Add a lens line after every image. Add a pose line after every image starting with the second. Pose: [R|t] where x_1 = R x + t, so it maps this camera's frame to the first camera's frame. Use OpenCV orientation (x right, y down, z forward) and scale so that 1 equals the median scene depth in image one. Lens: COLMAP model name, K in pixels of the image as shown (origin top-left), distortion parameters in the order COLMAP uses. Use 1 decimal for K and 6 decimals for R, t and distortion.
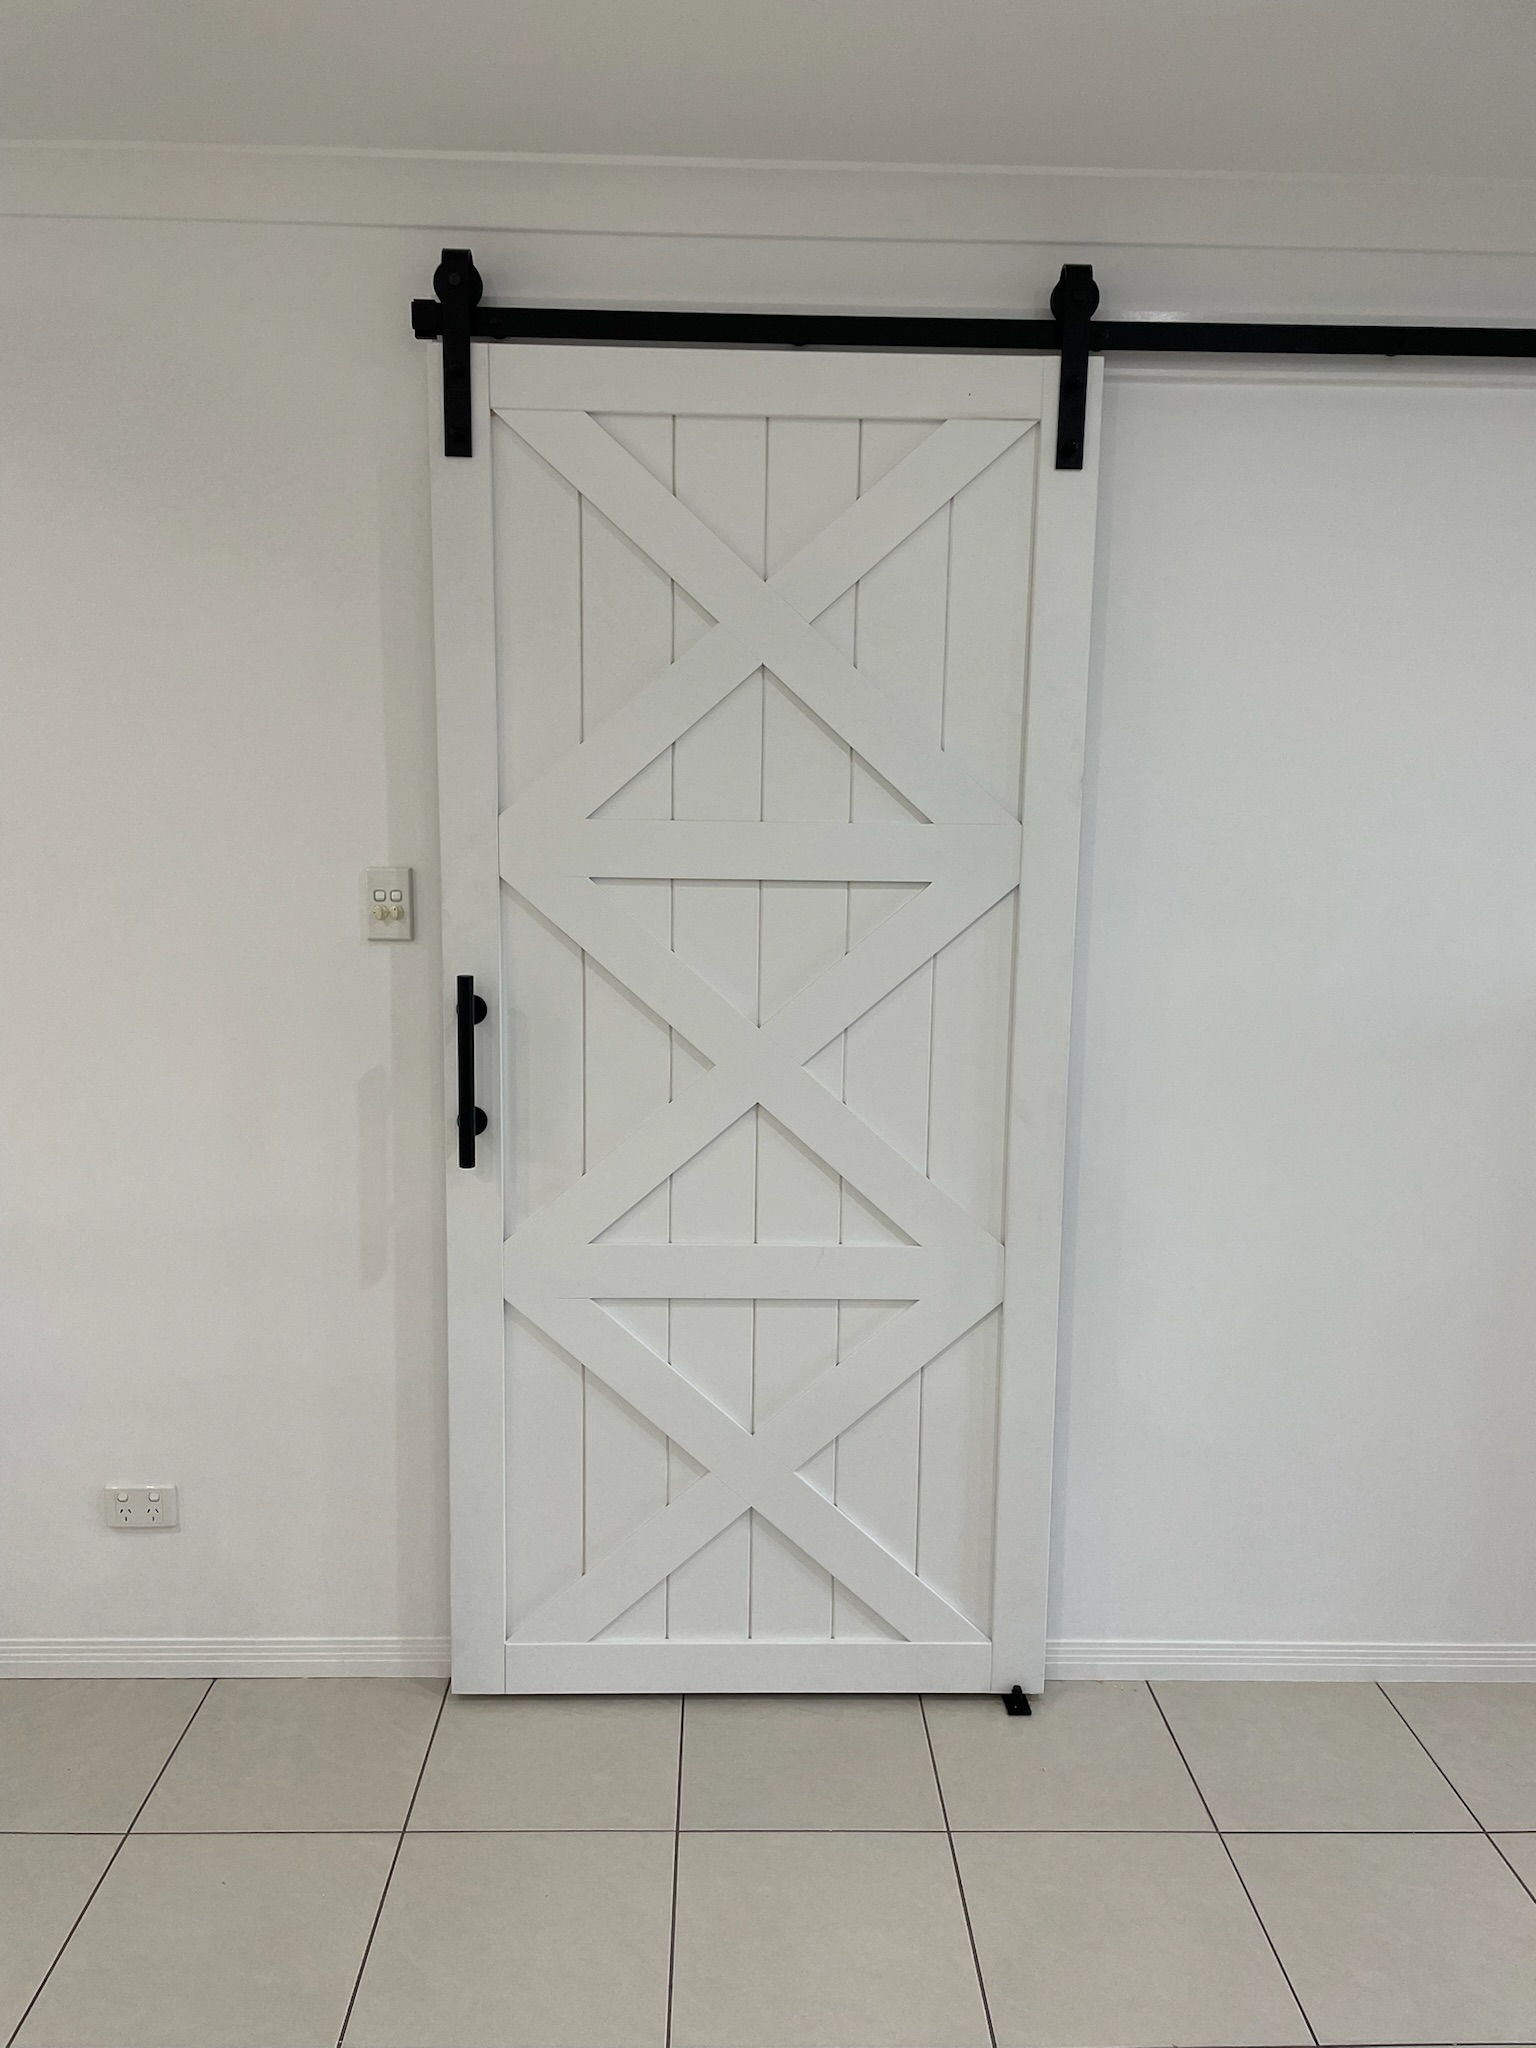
lens RADIAL K [[1553.4, 0, 775.7], [0, 1553.4, 1037.8], [0, 0, 1]] dist [0.058418, -0.019445]
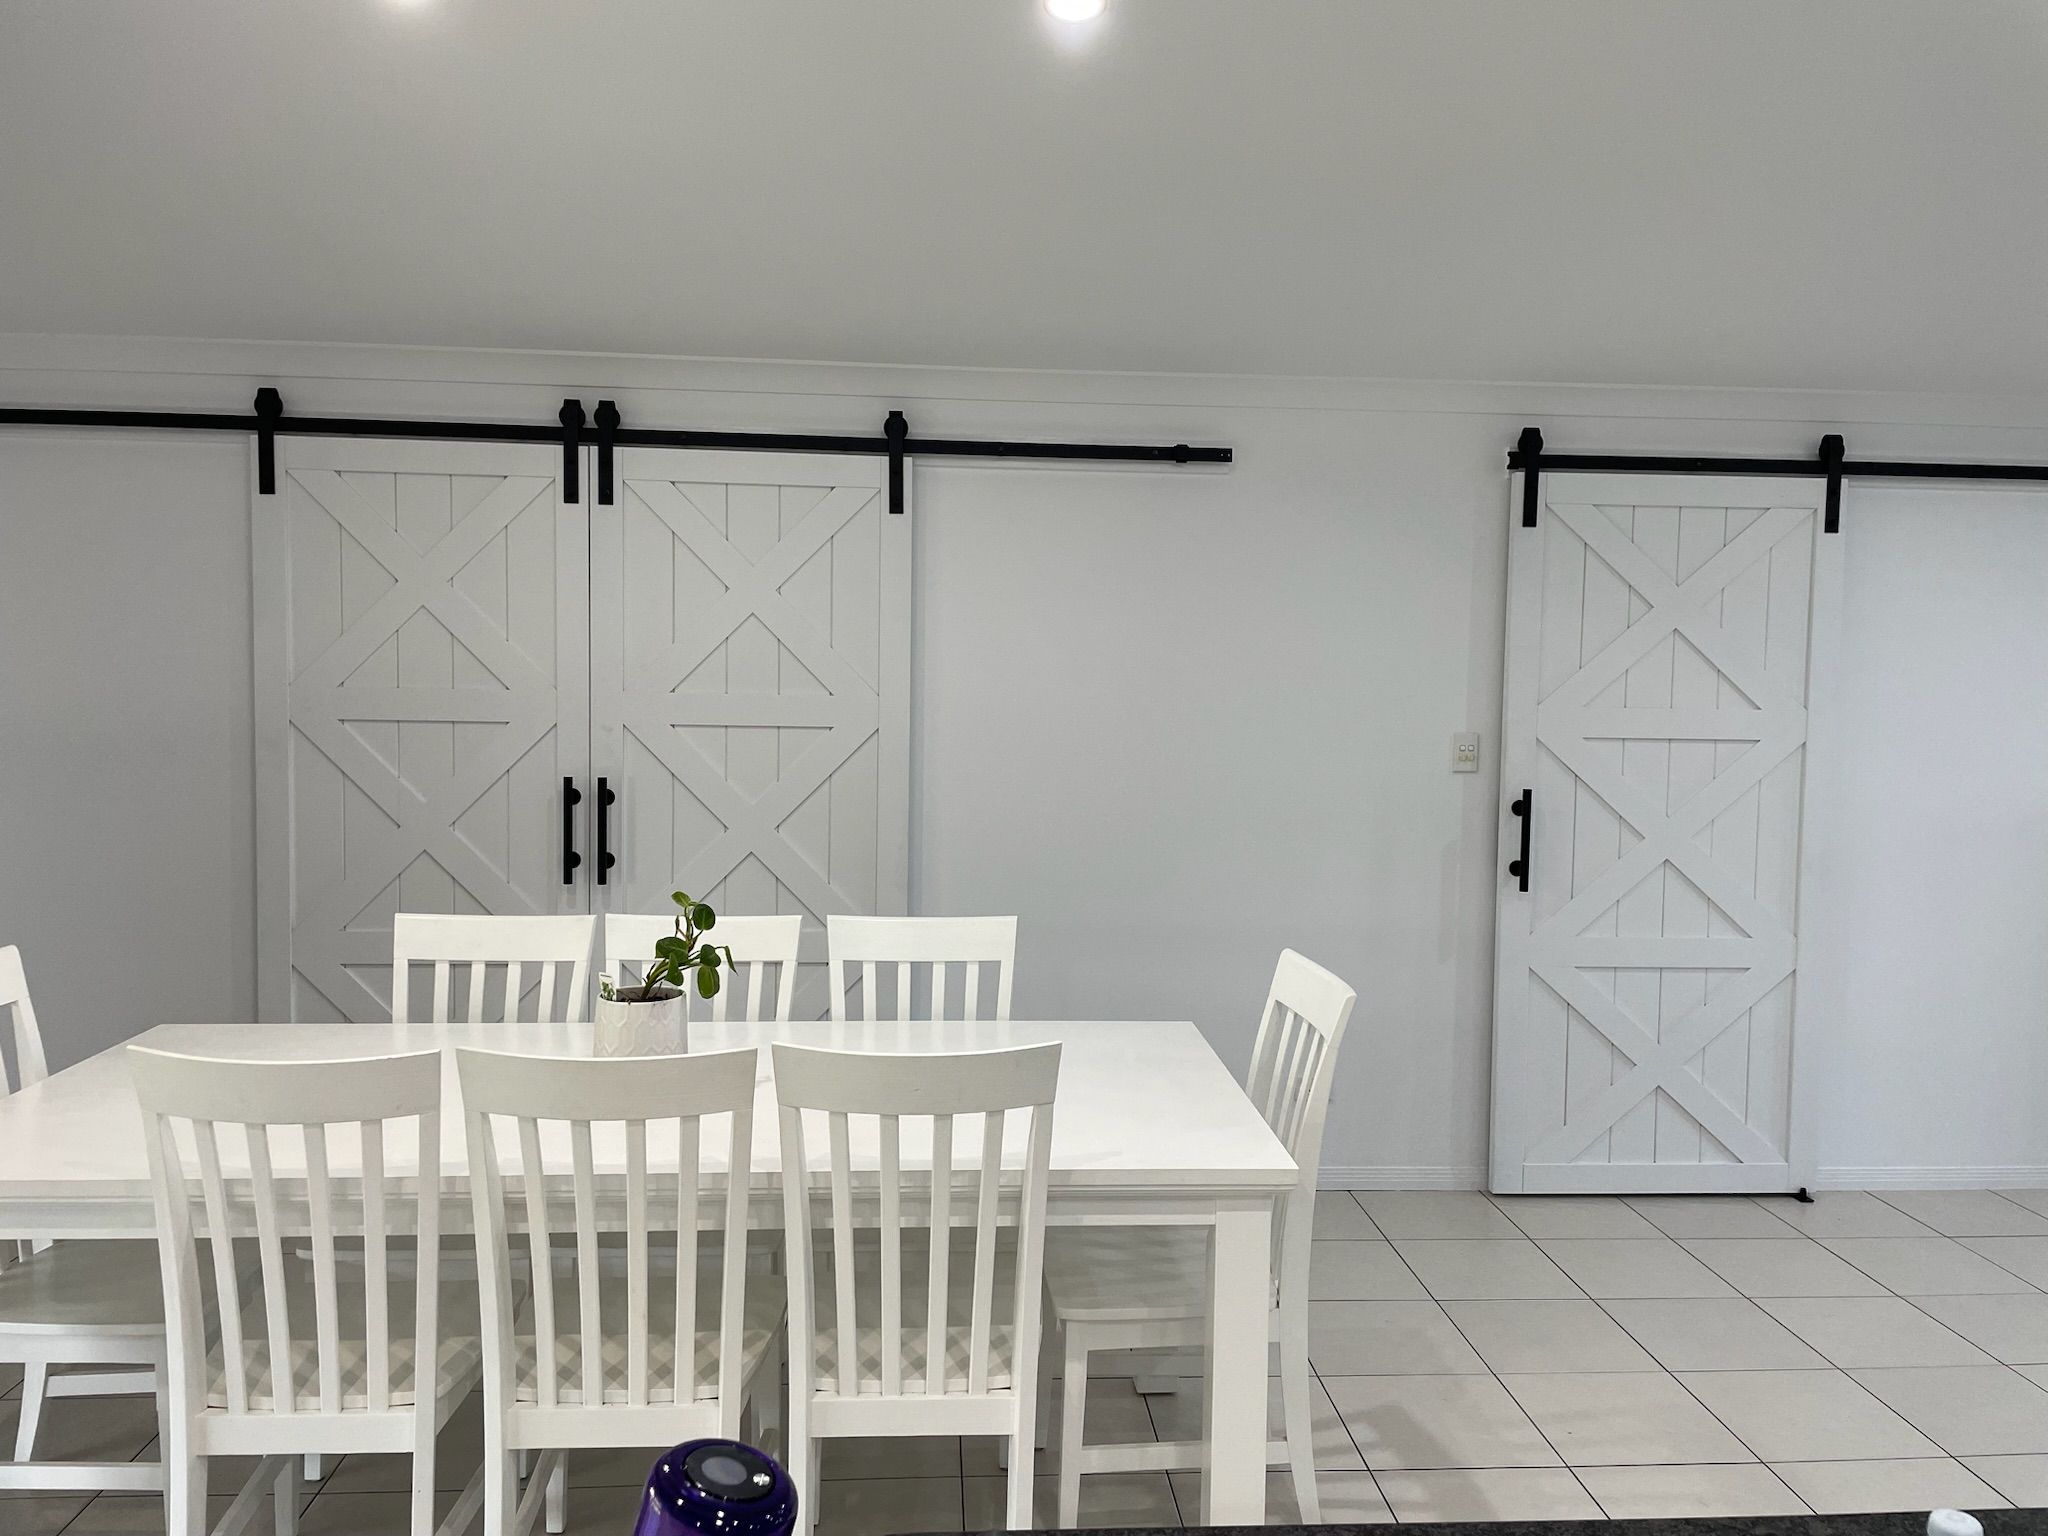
lens RADIAL K [[1491.1, 0, 1025.9], [0, 1491.1, 782.7], [0, 0, 1]] dist [0.035761, 0.005922]
pose [[0.998566, -0.002295, 0.053479, -0.877686], [0.007827, 0.994602, -0.103468, 0.132750], [-0.052953, 0.103739, 0.993194, -0.758642]]
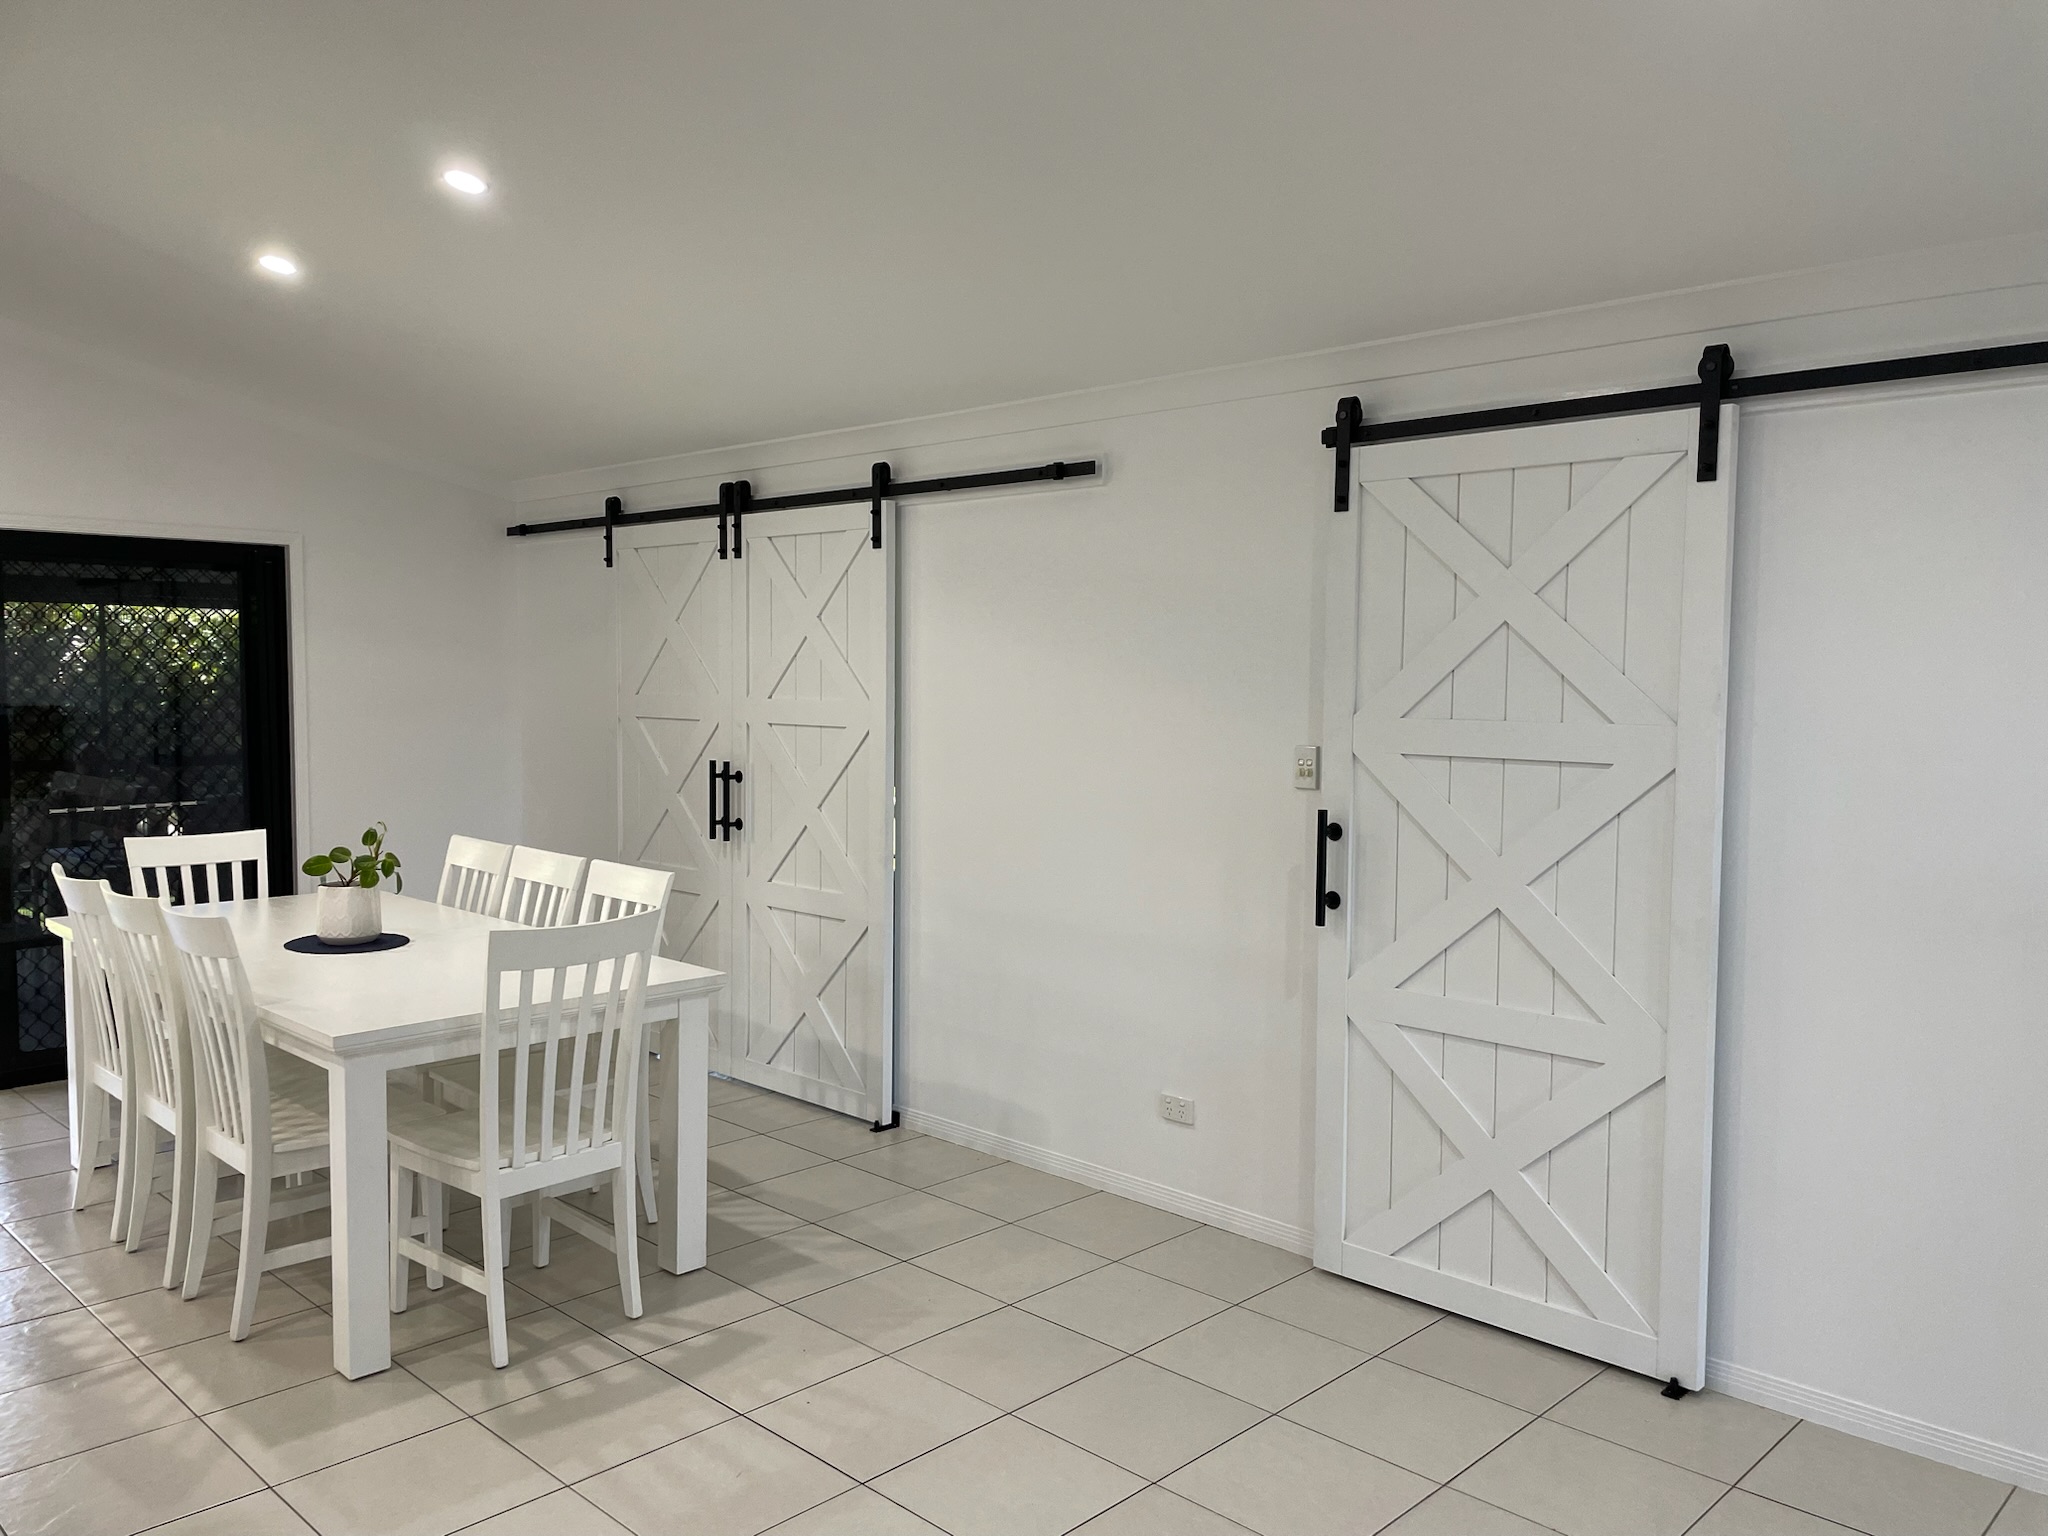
lens RADIAL K [[1553.4, 0, 1028.5], [0, 1553.4, 773.1], [0, 0, 1]] dist [0.058418, -0.019445]
pose [[0.699125, 0.038012, -0.713988, 0.743096], [-0.108404, 0.992677, -0.053298, 0.042194], [0.706734, 0.114661, 0.698126, -0.383385]]
